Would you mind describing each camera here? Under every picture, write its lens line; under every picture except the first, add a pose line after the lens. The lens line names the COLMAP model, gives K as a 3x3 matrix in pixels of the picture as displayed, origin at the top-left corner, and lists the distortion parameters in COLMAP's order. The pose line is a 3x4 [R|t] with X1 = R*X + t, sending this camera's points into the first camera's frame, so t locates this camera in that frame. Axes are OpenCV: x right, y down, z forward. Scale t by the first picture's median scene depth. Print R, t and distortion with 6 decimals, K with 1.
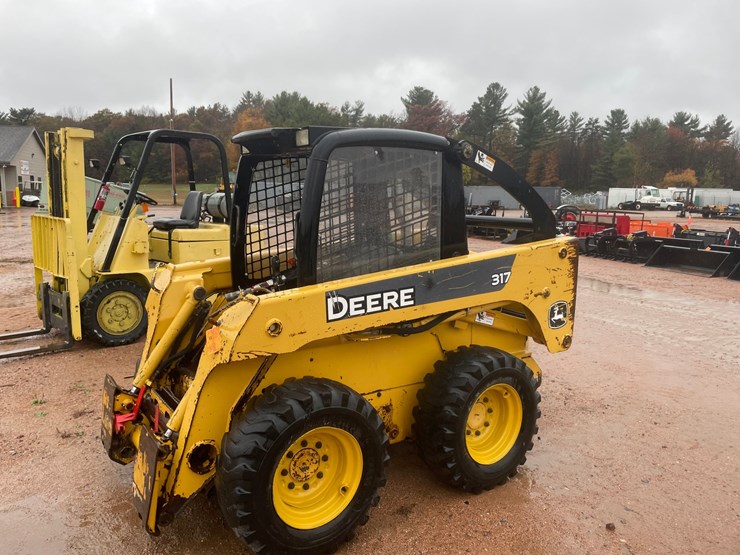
lens RADIAL K [[562.1, 0, 366.4], [0, 562.1, 265.1], [0, 0, 1]] dist [0.088144, -0.119010]
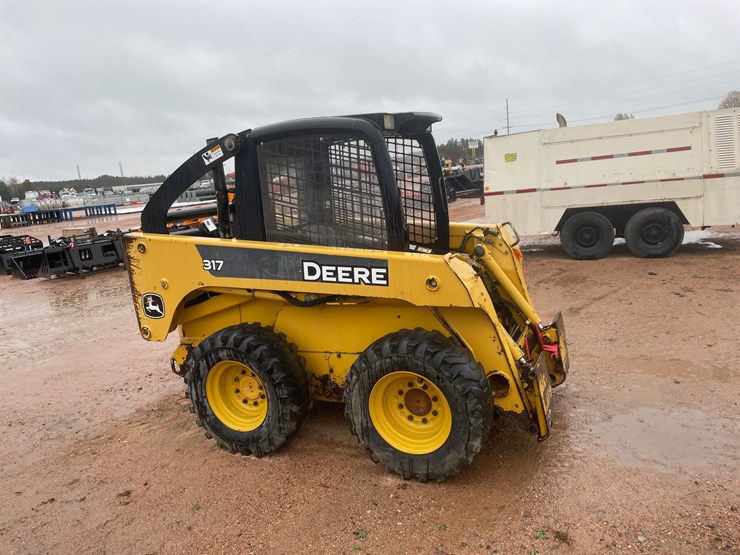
lens RADIAL K [[562.1, 0, 364.1], [0, 562.1, 278.9], [0, 0, 1]] dist [0.088144, -0.119010]
pose [[0.505390, 0.181197, -0.843652, 0.832589], [-0.101417, 0.983401, 0.150458, -0.081906], [0.856911, 0.009520, 0.515377, 0.385220]]
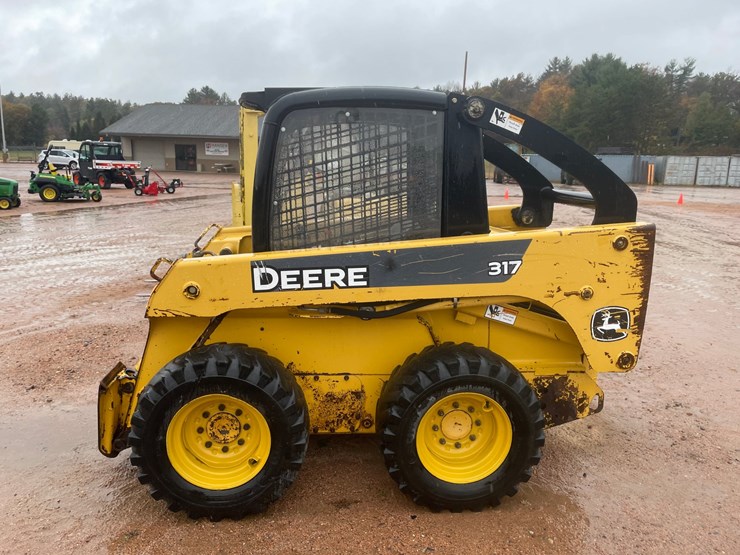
lens RADIAL K [[562.1, 0, 365.7], [0, 562.1, 272.7], [0, 0, 1]] dist [0.088144, -0.119010]
pose [[0.870773, 0.100980, -0.481204, 0.455836], [-0.072591, 0.994361, 0.077306, -0.017681], [0.486297, -0.032385, 0.873193, 0.194514]]
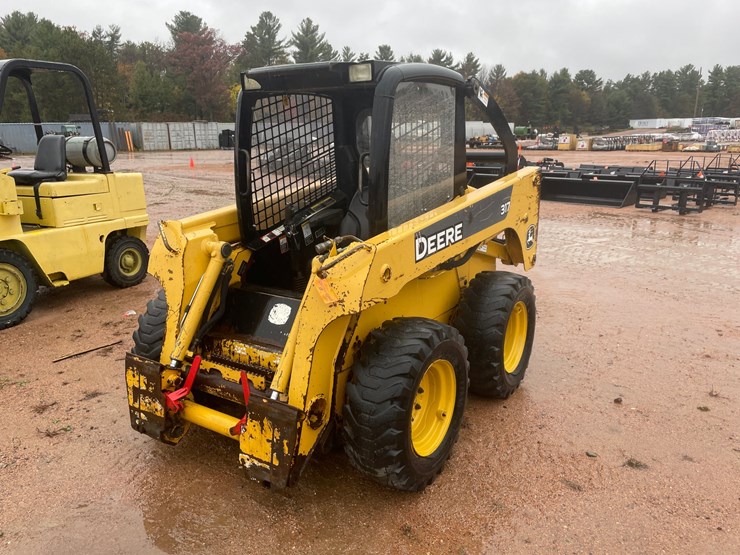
lens RADIAL K [[562.1, 0, 371.3], [0, 562.1, 277.7], [0, 0, 1]] dist [0.088144, -0.119010]
pose [[0.925490, -0.120870, 0.358970, -0.411488], [0.074377, 0.987259, 0.140666, -0.016814], [-0.371398, -0.103486, 0.922688, 0.072420]]
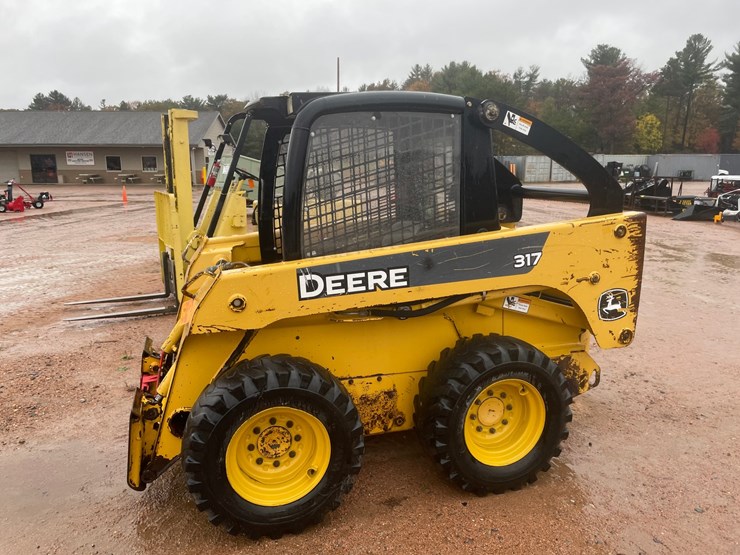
lens RADIAL K [[562.1, 0, 364.9], [0, 562.1, 276.4], [0, 0, 1]] dist [0.088144, -0.119010]
pose [[0.956655, 0.036839, -0.288885, 0.251611], [-0.018562, 0.997663, 0.065755, -0.003513], [0.290632, -0.057543, 0.955103, 0.094682]]
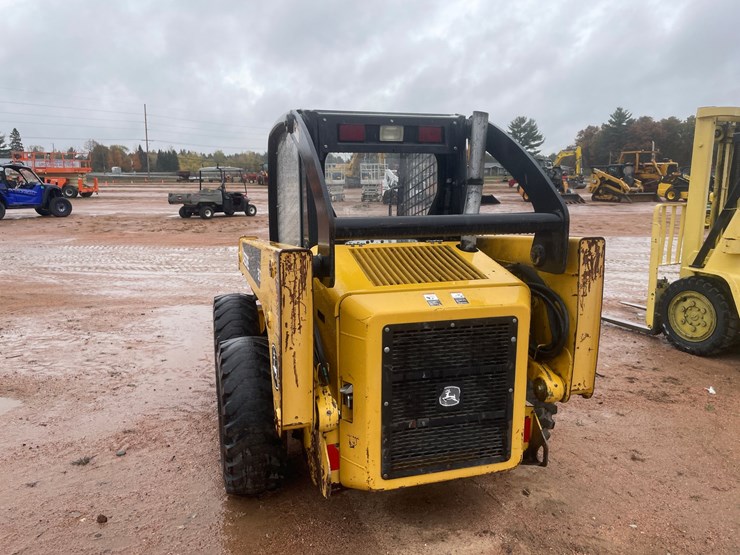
lens RADIAL K [[562.1, 0, 365.1], [0, 562.1, 277.0], [0, 0, 1]] dist [0.088144, -0.119010]
pose [[0.314968, -0.108749, 0.942851, -1.190725], [0.161668, 0.985043, 0.059609, 0.010737], [-0.935232, 0.133654, 0.327839, 0.614864]]
